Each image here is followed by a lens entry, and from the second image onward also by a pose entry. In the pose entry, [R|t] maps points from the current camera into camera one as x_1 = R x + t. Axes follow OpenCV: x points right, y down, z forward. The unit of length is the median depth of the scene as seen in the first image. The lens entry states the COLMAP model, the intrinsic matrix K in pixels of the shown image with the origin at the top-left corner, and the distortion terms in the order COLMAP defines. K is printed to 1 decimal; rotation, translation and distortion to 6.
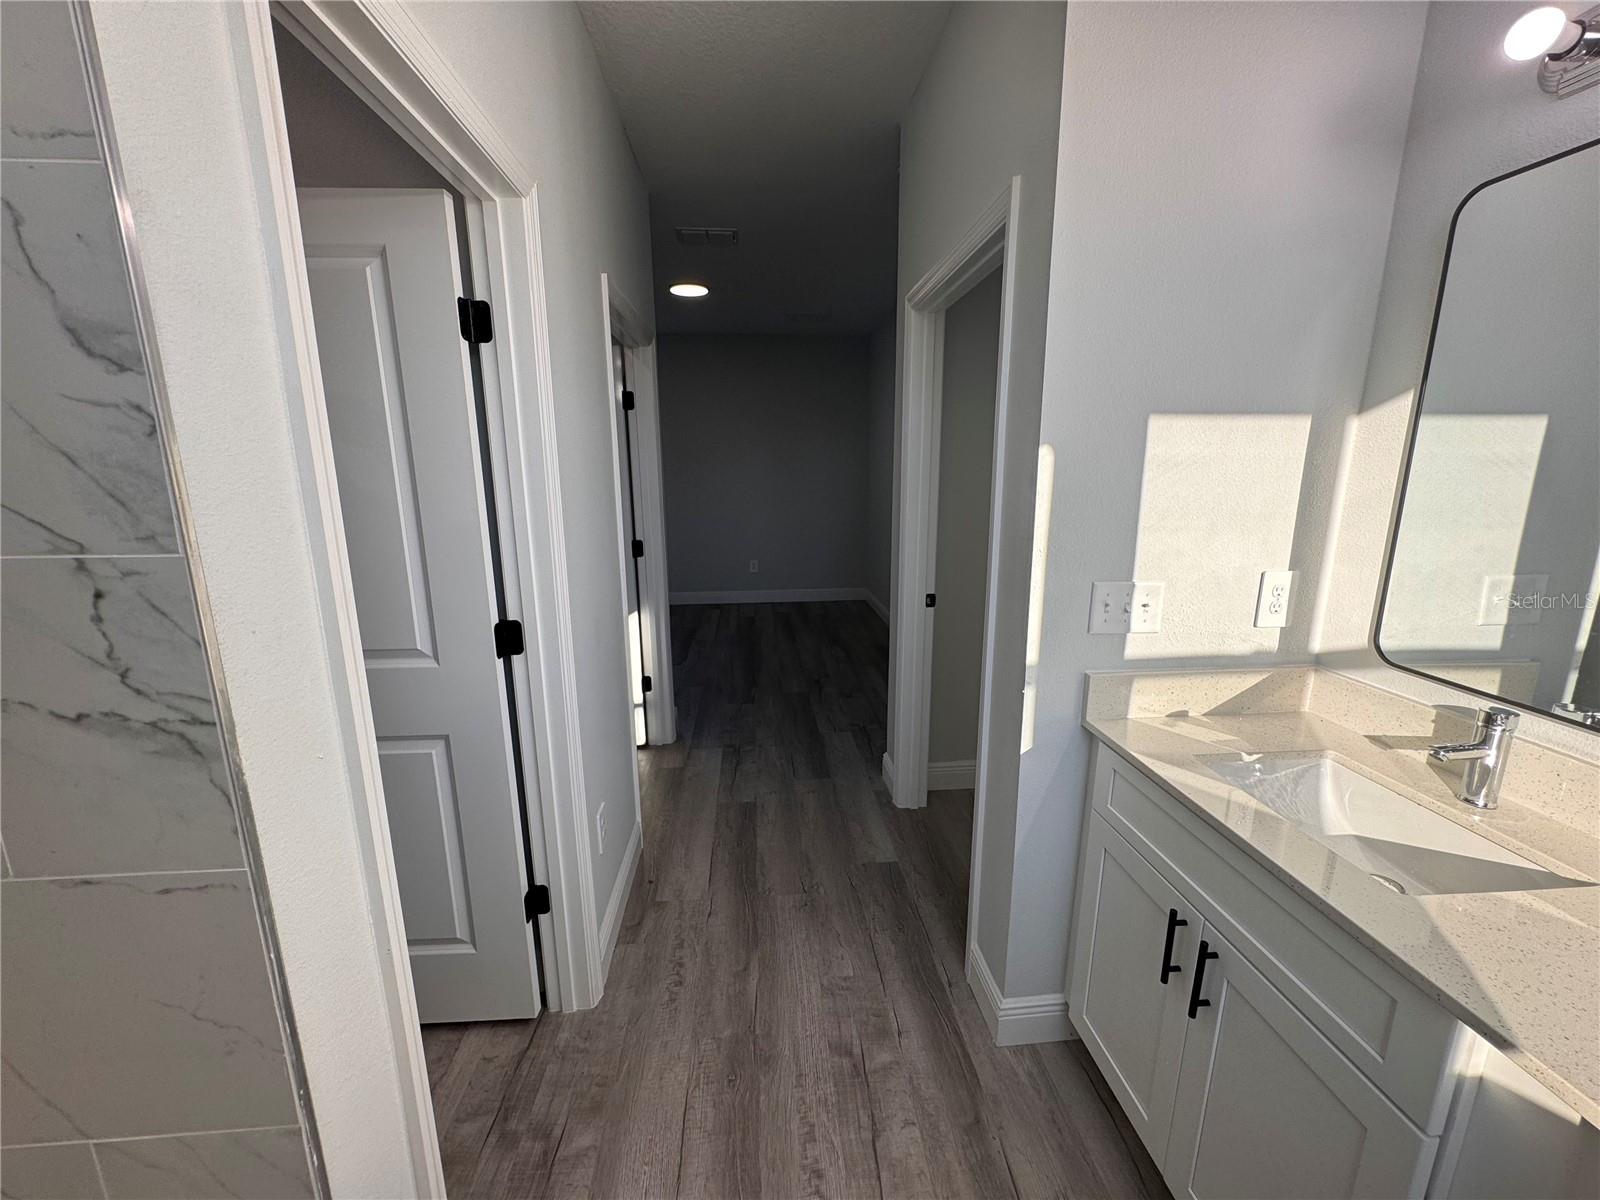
lens RADIAL K [[638.8, 0, 797.6], [0, 638.8, 599.3], [0, 0, 1]] dist [-0.001679, -0.000041]
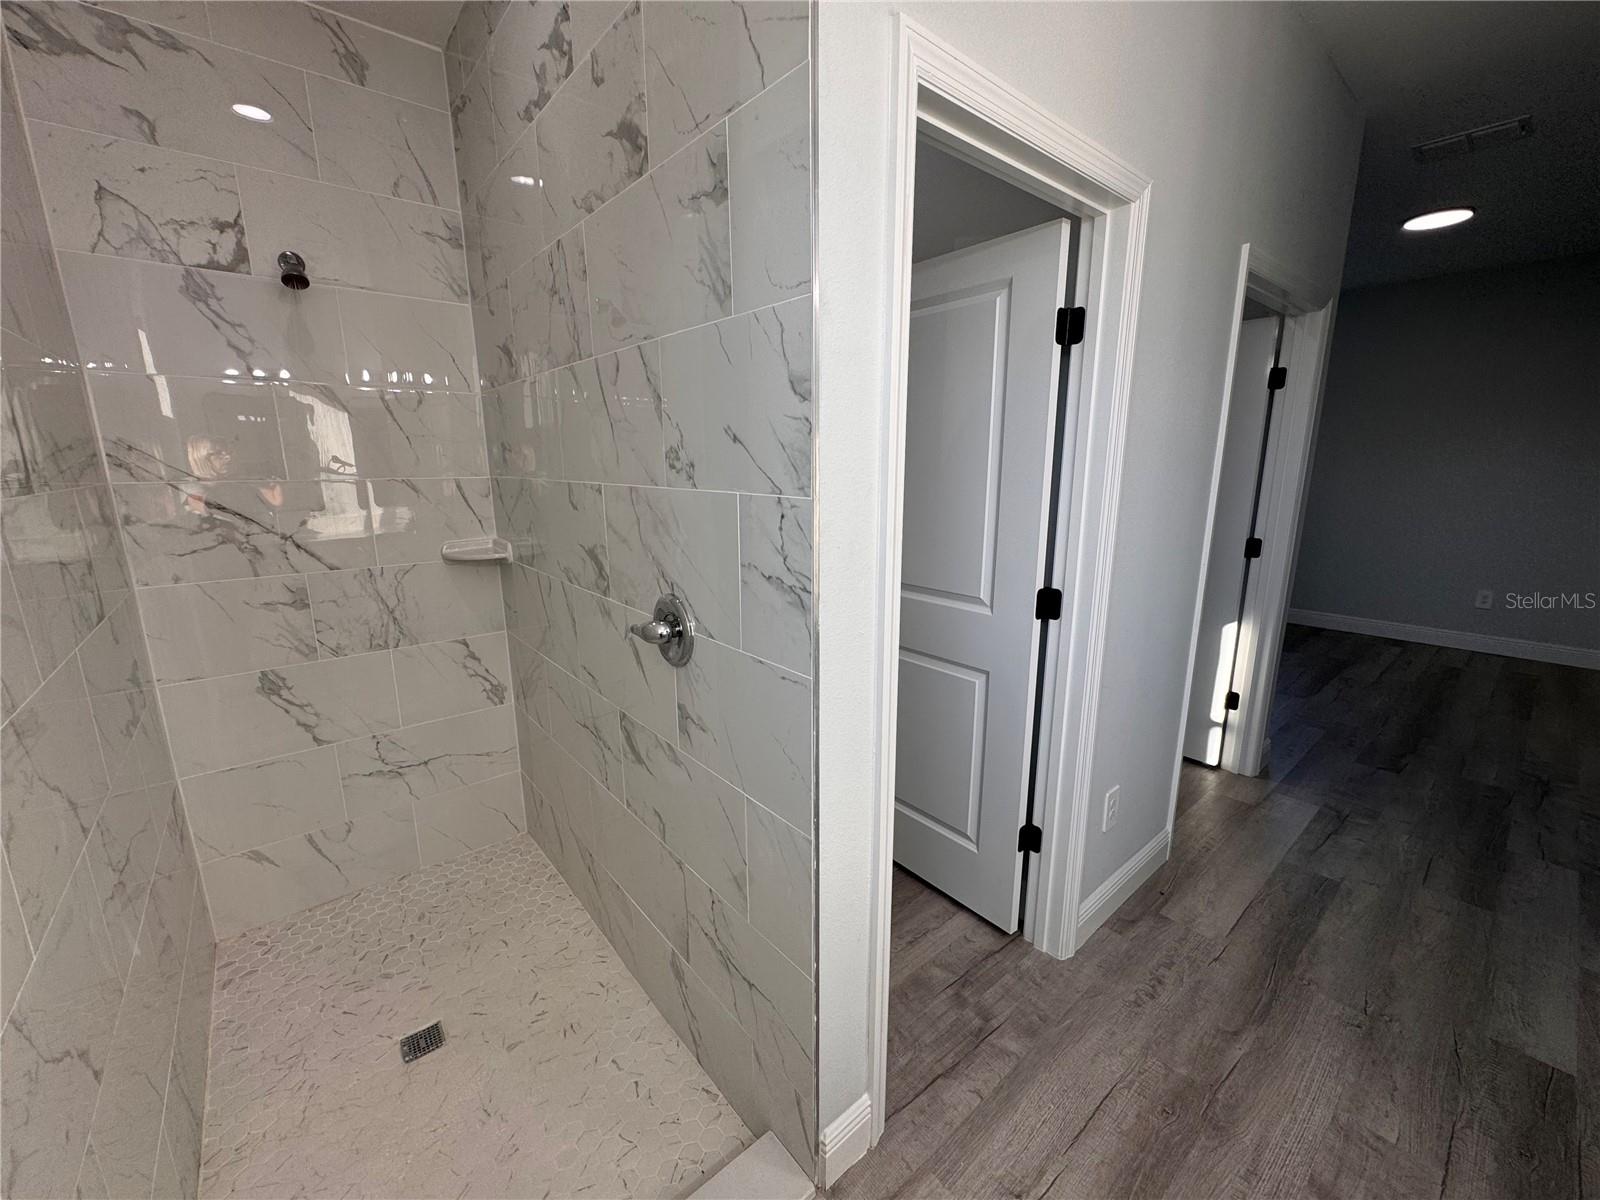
lens RADIAL K [[638.8, 0, 801.6], [0, 638.8, 598.1], [0, 0, 1]] dist [-0.001679, -0.000041]
pose [[0.588816, 0.175687, -0.788942, 0.173604], [-0.165137, 0.981650, 0.095352, 0.014123], [0.791218, 0.074139, 0.607024, -0.041888]]
